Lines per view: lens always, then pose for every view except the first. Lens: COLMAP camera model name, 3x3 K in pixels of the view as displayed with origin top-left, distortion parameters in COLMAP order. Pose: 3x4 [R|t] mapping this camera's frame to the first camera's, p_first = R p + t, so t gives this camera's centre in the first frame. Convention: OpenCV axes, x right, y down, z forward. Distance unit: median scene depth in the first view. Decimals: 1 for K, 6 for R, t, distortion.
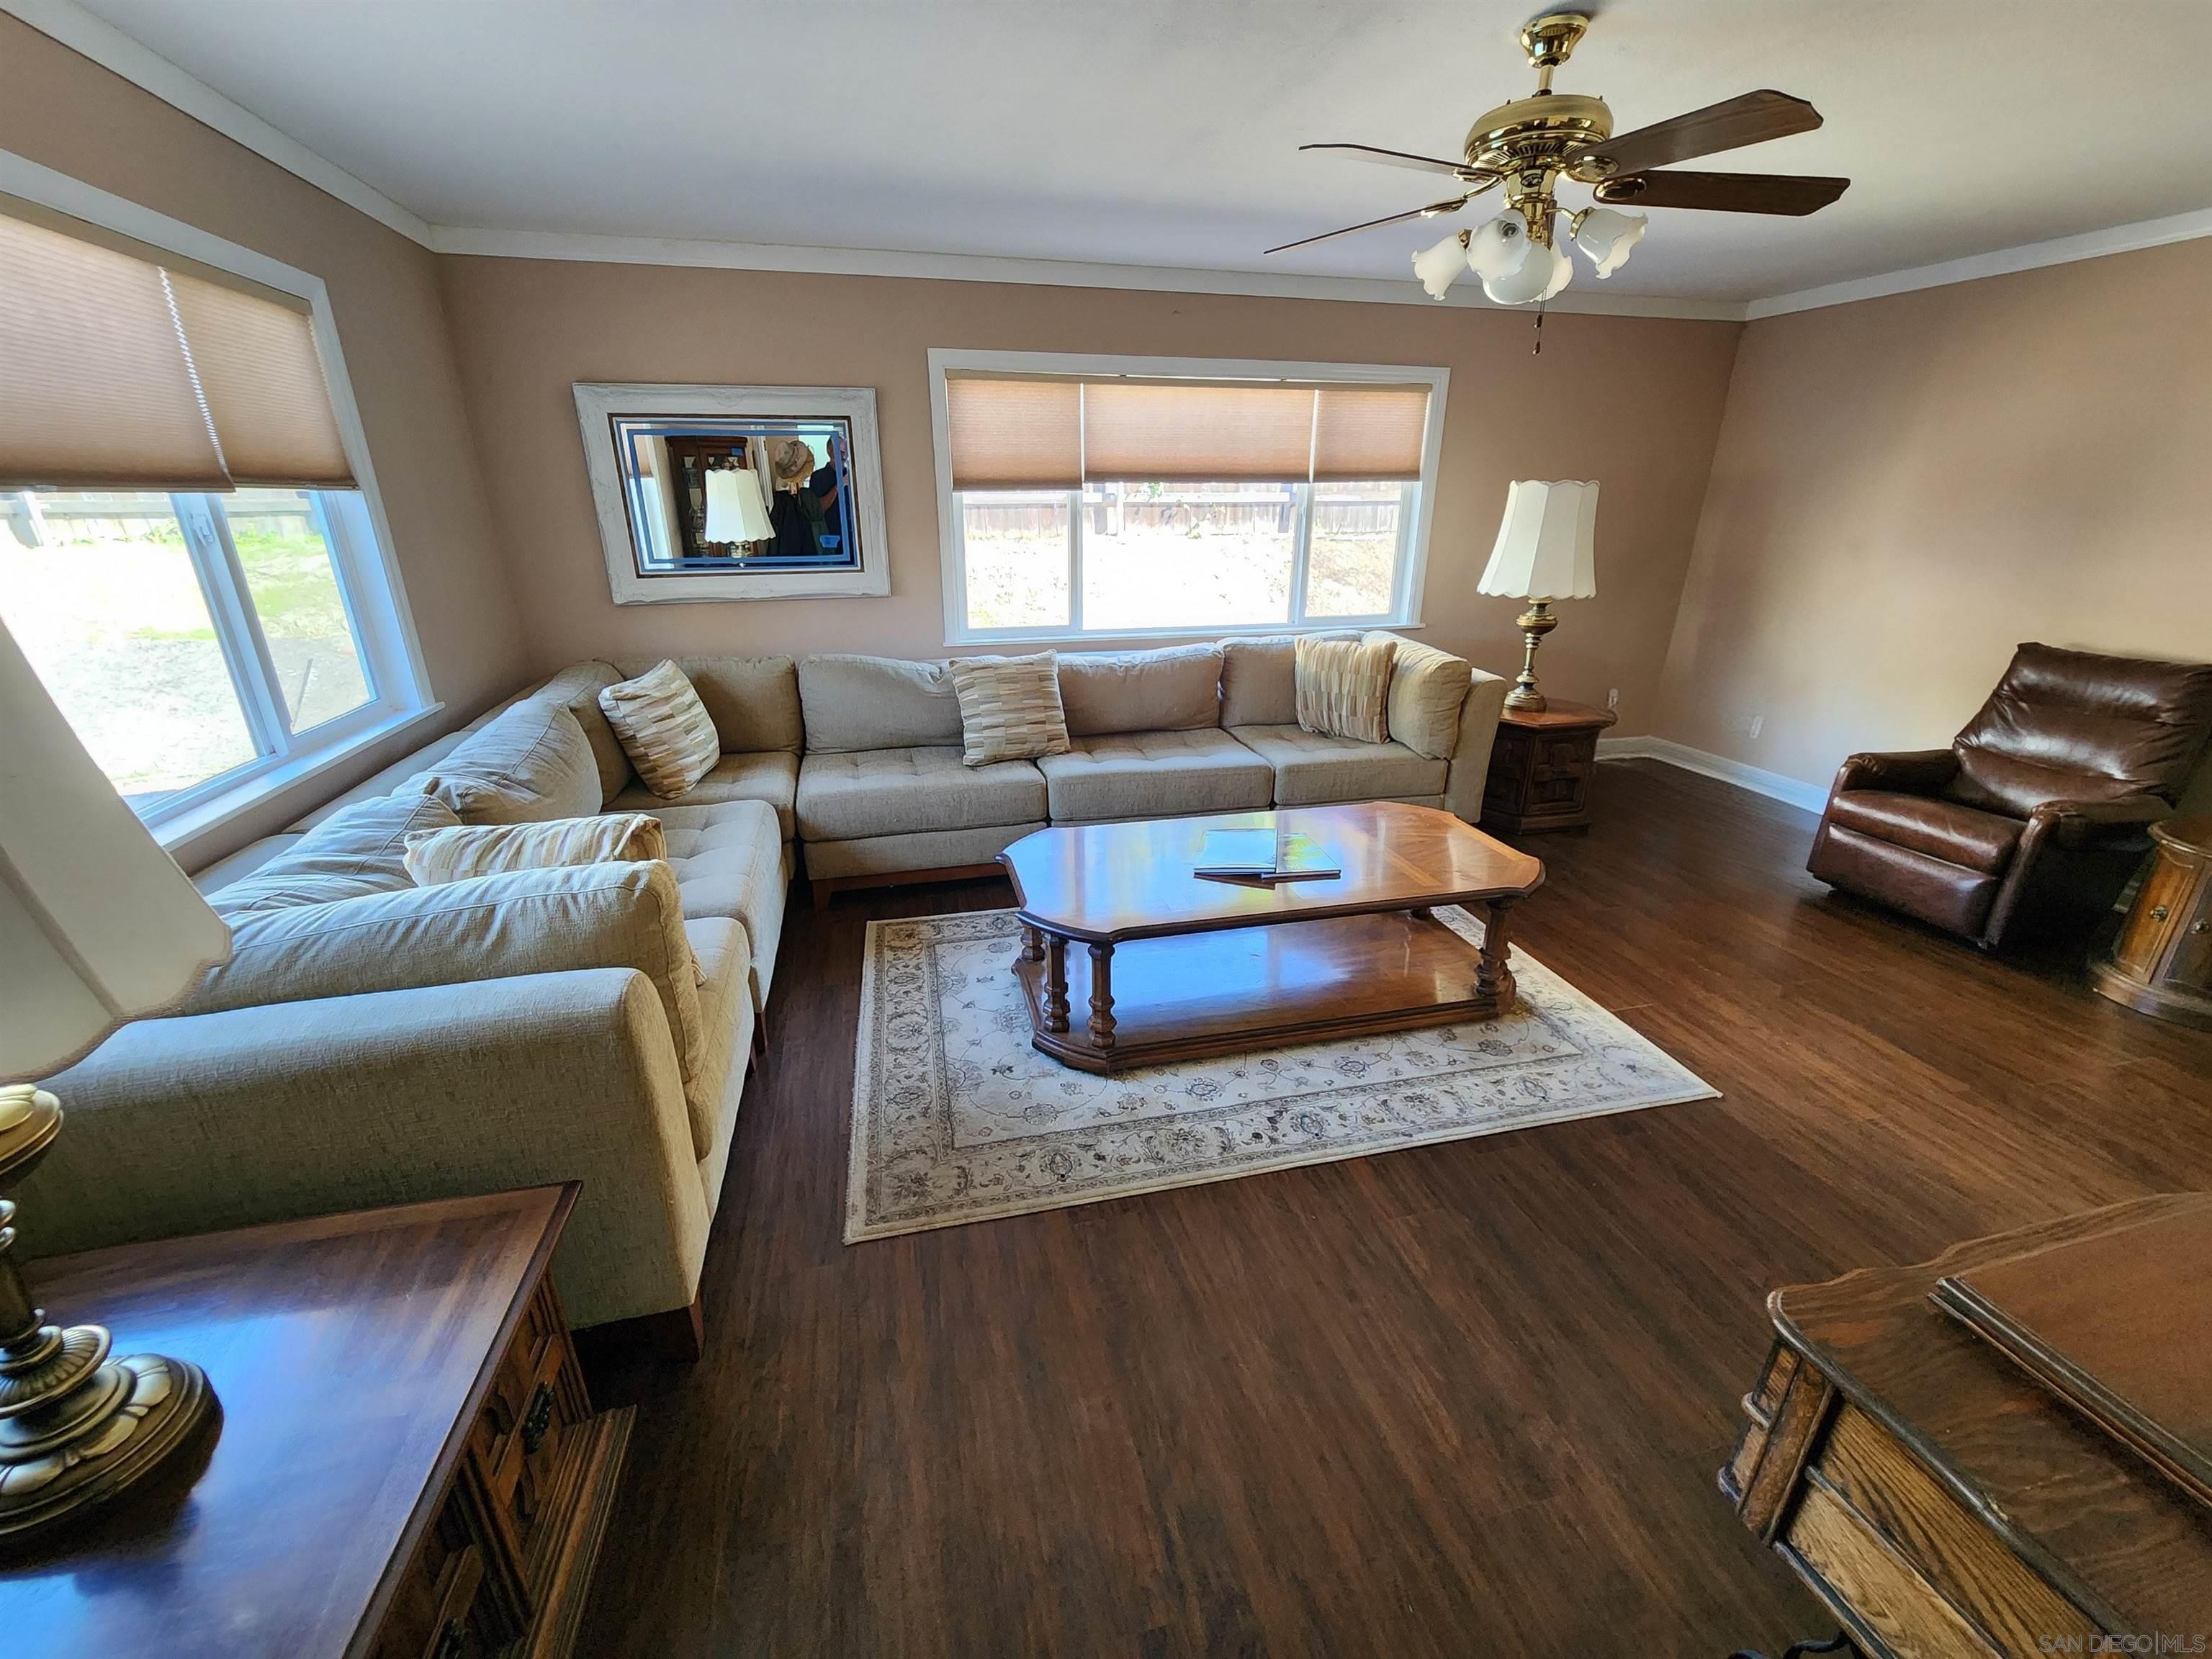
lens RADIAL K [[900.5, 0, 1097.3], [0, 900.5, 851.9], [0, 0, 1]] dist [-0.001962, 0.001289]
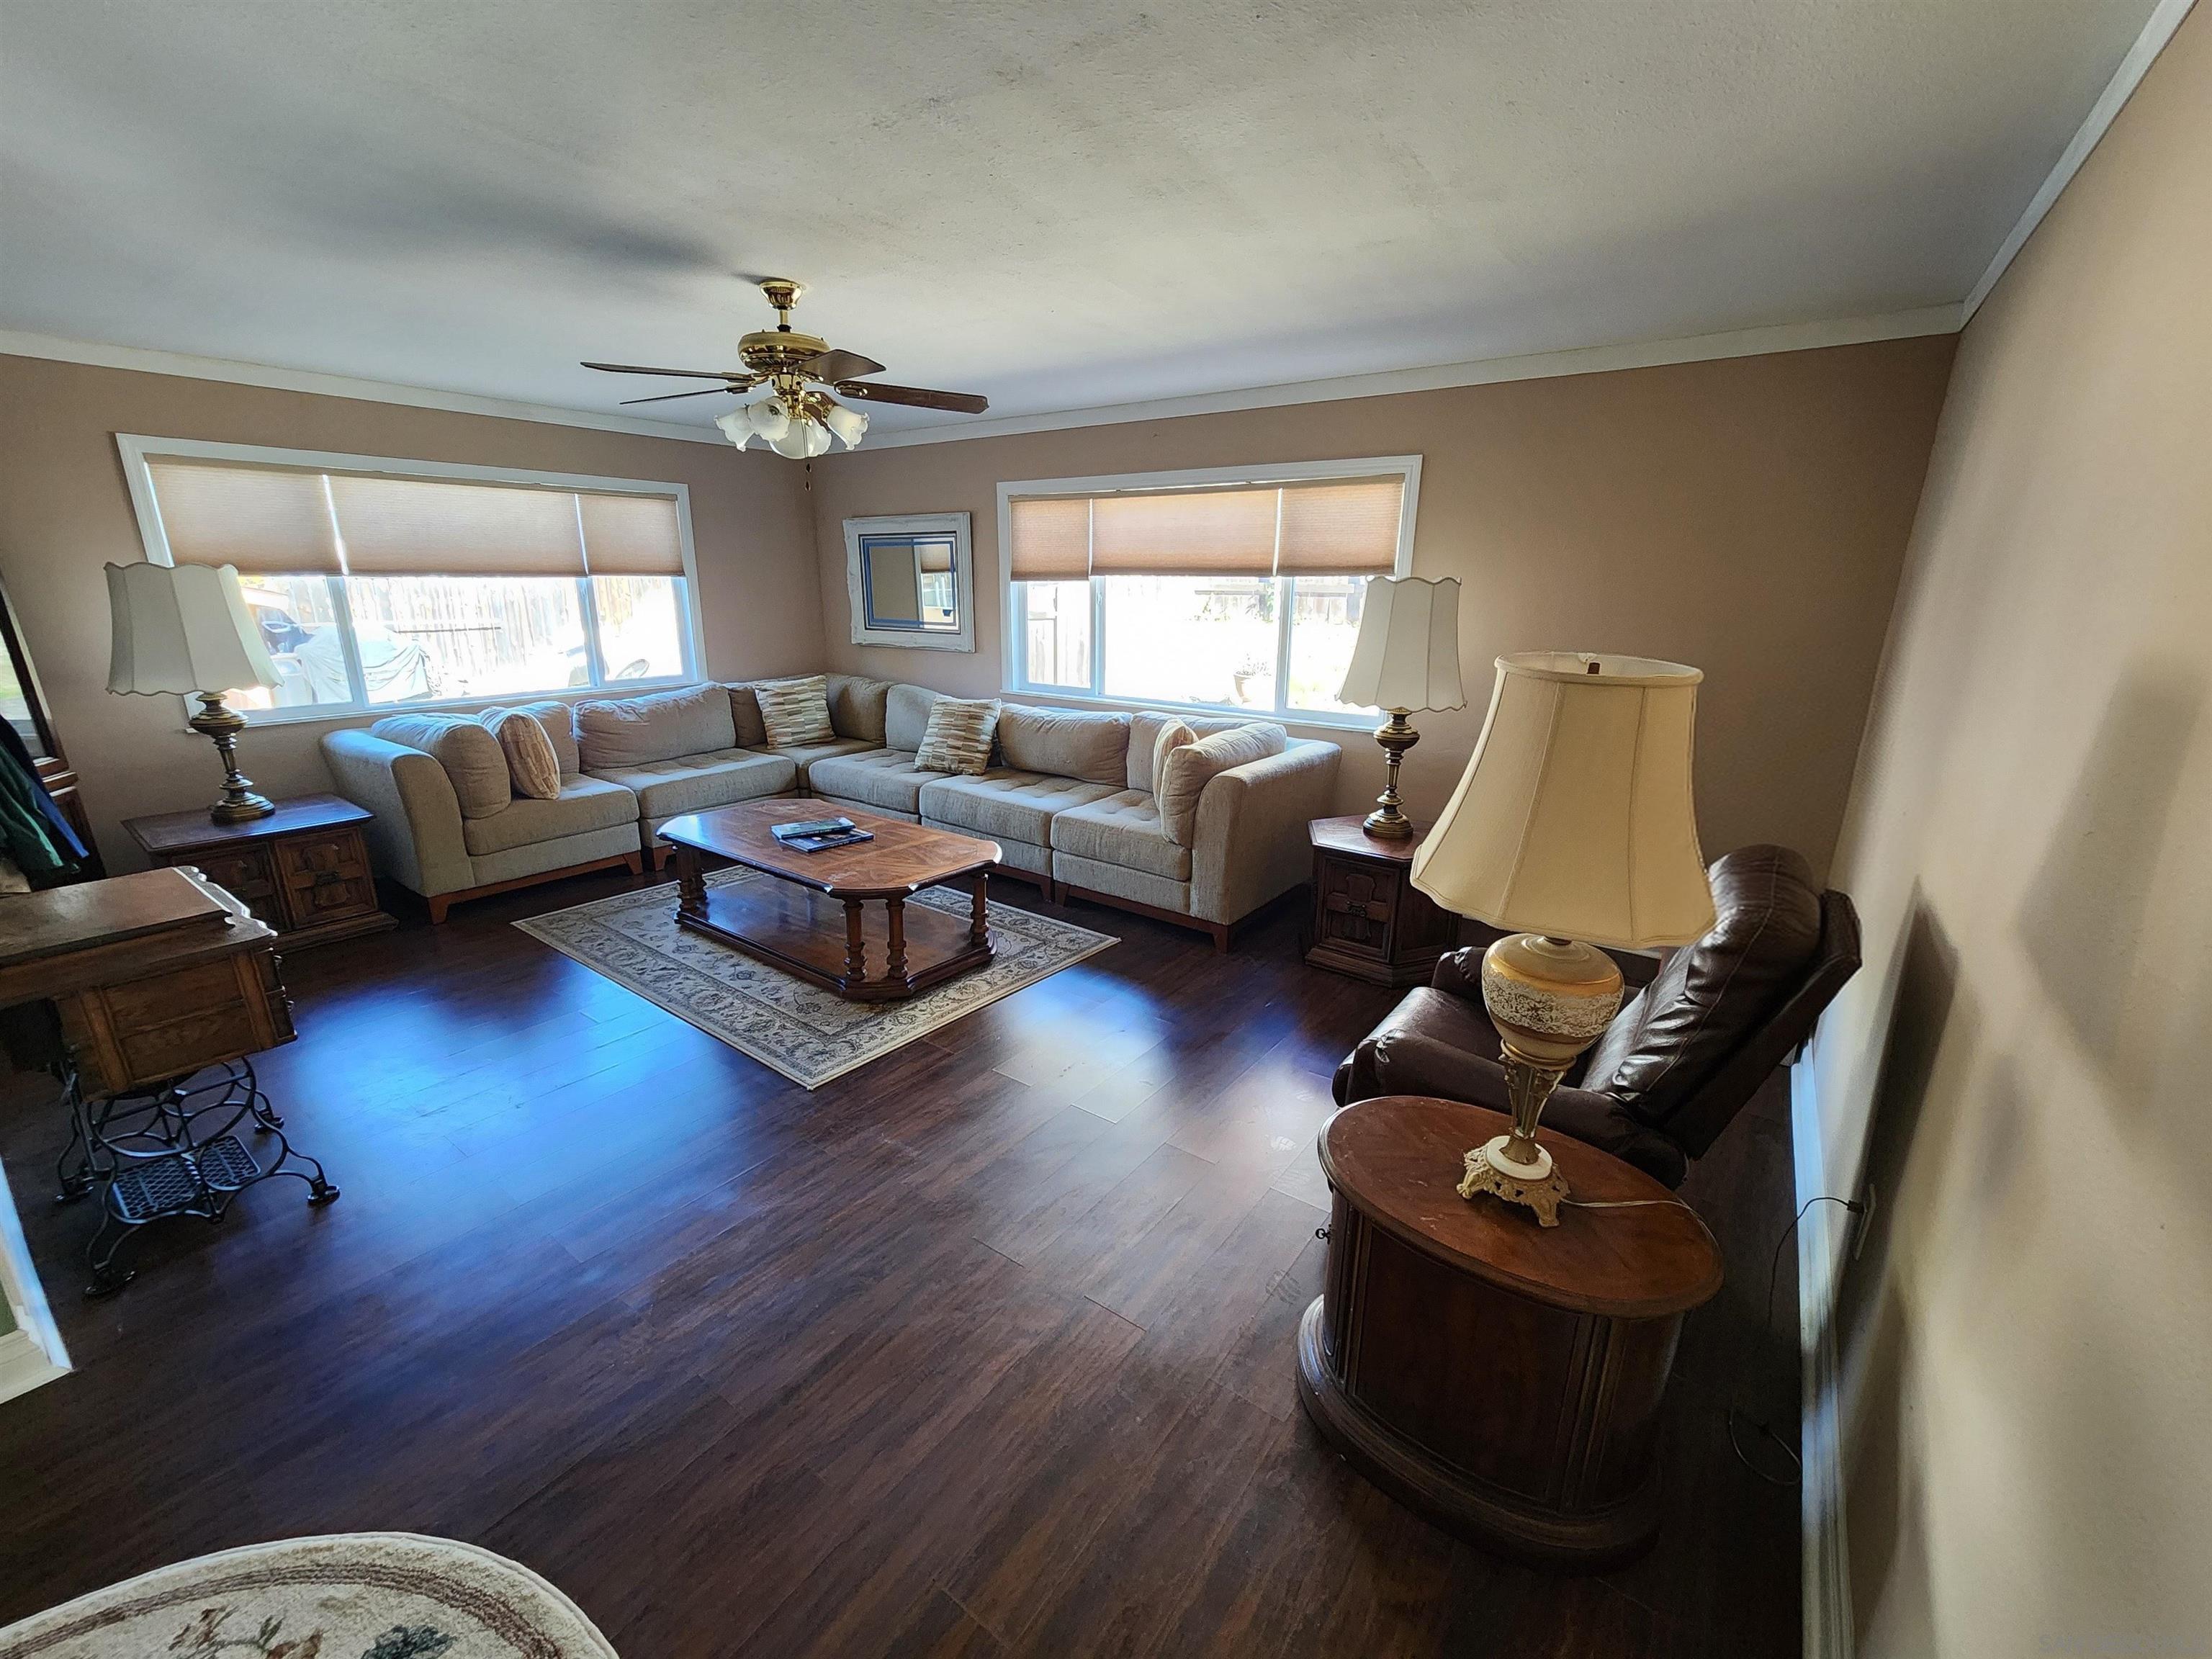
lens RADIAL K [[900.5, 0, 1097.3], [0, 900.5, 851.9], [0, 0, 1]] dist [-0.001962, 0.001289]
pose [[0.634883, 0.232091, -0.736924, 1.043038], [-0.295860, 0.954142, 0.045610, -0.113194], [0.713716, 0.189069, 0.674435, 0.258075]]
